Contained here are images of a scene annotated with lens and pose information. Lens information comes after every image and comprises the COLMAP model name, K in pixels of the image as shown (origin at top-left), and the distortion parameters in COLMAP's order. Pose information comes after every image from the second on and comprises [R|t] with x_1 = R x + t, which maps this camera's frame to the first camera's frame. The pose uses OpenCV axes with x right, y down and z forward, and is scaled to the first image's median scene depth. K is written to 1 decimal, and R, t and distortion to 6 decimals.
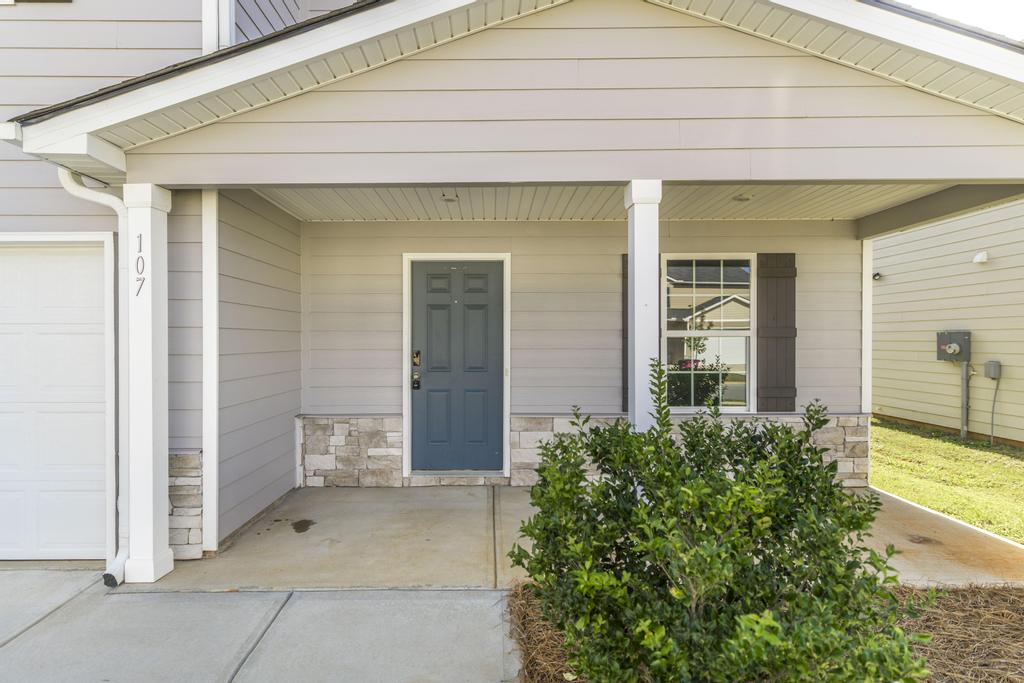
lens RADIAL K [[528.1, 0, 483.4], [0, 528.1, 344.1], [0, 0, 1]] dist [0.014369, -0.000232]
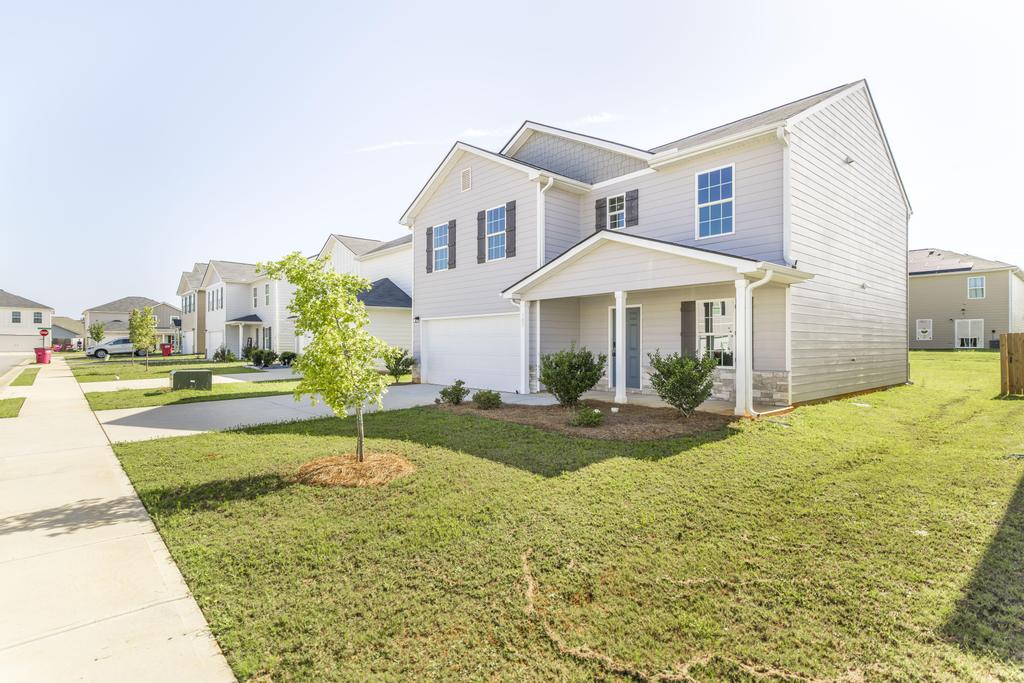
lens RADIAL K [[516.4, 0, 505.9], [0, 516.4, 345.3], [0, 0, 1]] dist [0.005464, -0.000594]
pose [[0.654966, 0.002568, -0.755654, 1.527692], [-0.009748, 0.999940, -0.005052, 0.048783], [0.755596, 0.010675, 0.654951, -1.157052]]
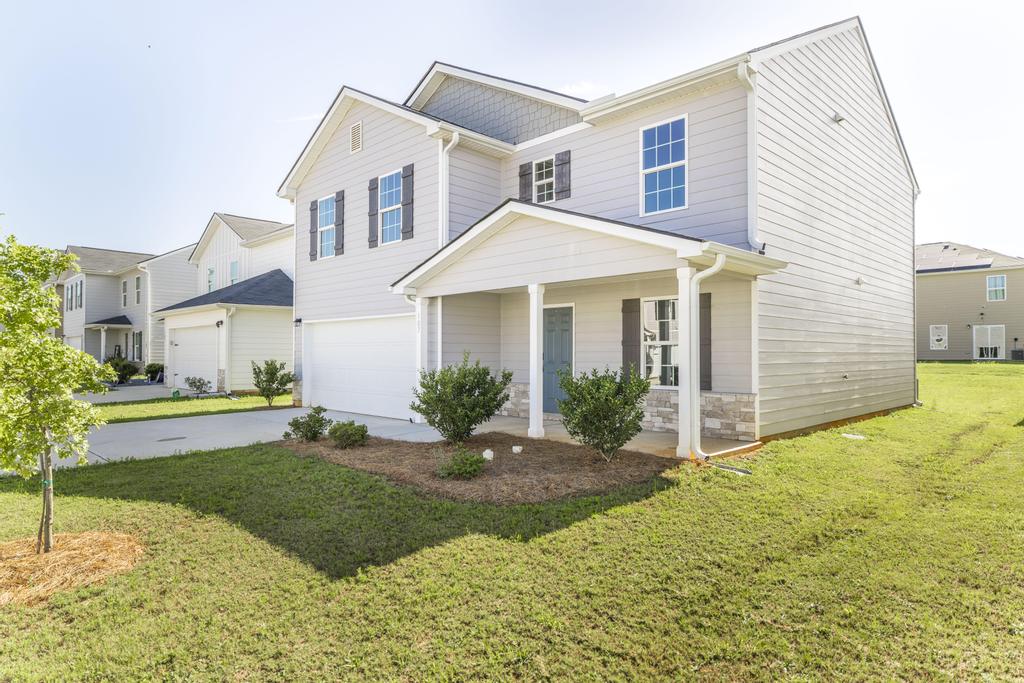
lens RADIAL K [[608.6, 0, 513.0], [0, 608.6, 346.3], [0, 0, 1]] dist [0.004558, -0.000234]
pose [[0.703095, -0.005943, -0.711072, 1.481295], [-0.010082, 0.999781, -0.018325, 0.032075], [0.711025, 0.020054, 0.702881, -0.730787]]
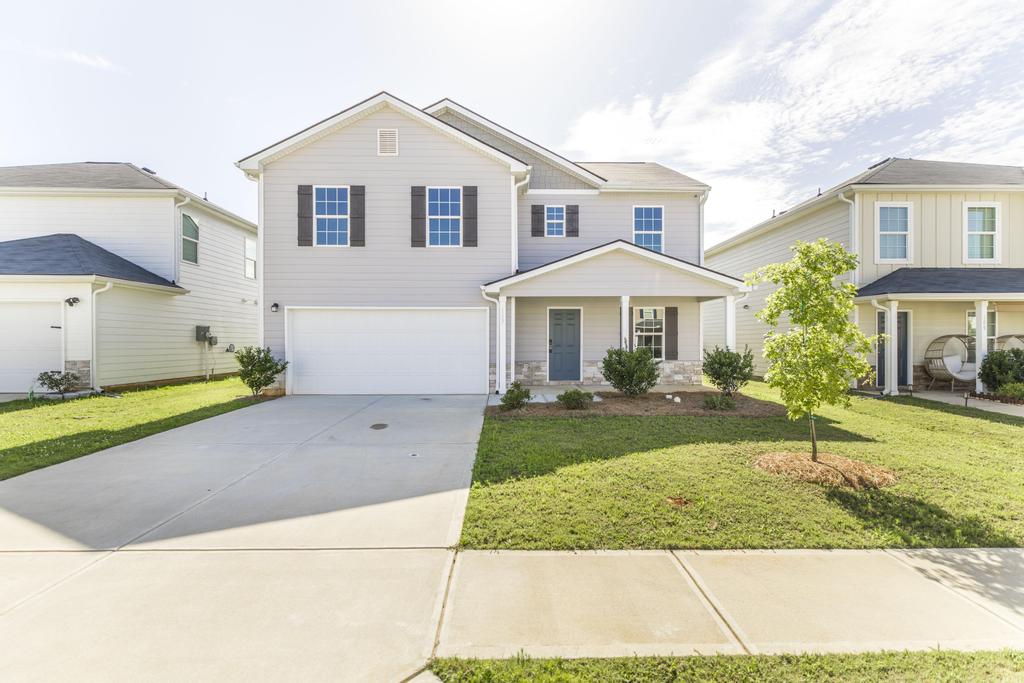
lens RADIAL K [[497.4, 0, 503.9], [0, 497.4, 345.6], [0, 0, 1]] dist [0.005349, 0.000357]
pose [[0.999782, 0.001107, 0.020868, -0.452097], [-0.001006, 0.999988, -0.004843, 0.061053], [-0.020873, 0.004821, 0.999771, -1.786728]]
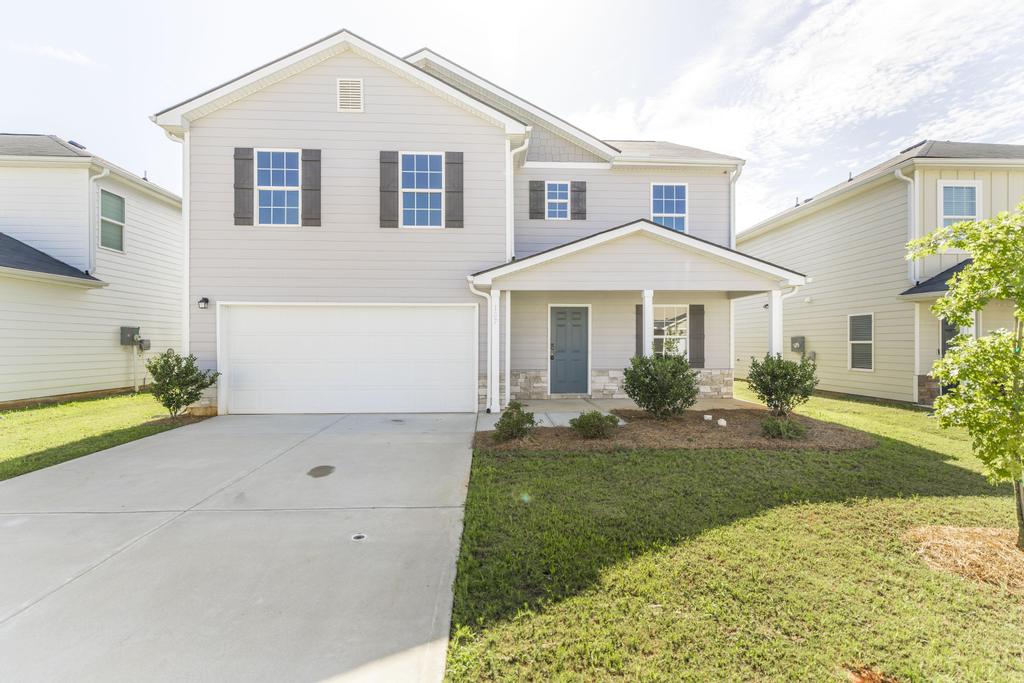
lens RADIAL K [[497.4, 0, 505.0], [0, 497.4, 342.3], [0, 0, 1]] dist [0.005349, 0.000357]
pose [[0.998628, 0.001261, 0.052356, -0.470596], [-0.000544, 0.999906, -0.013707, 0.038631], [-0.052369, 0.013659, 0.998534, -1.287017]]
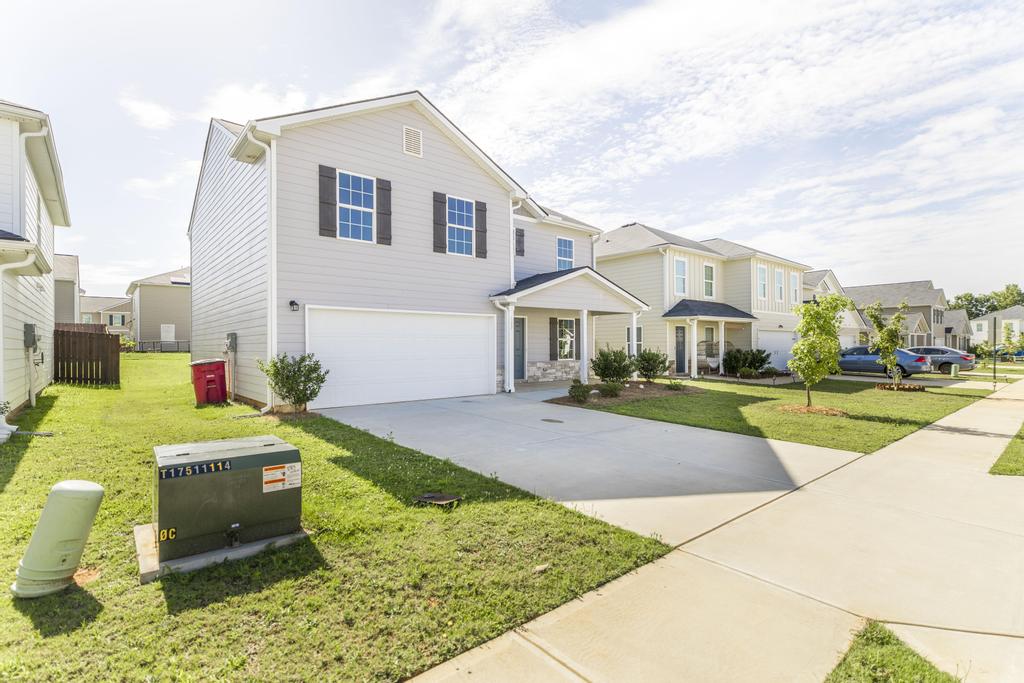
lens RADIAL K [[497.4, 0, 513.6], [0, 497.4, 343.5], [0, 0, 1]] dist [0.005349, 0.000357]
pose [[0.759153, 0.000704, 0.650912, -2.167696], [0.009317, 0.999885, -0.011948, 0.048821], [-0.650846, 0.015135, 0.759059, -1.438502]]
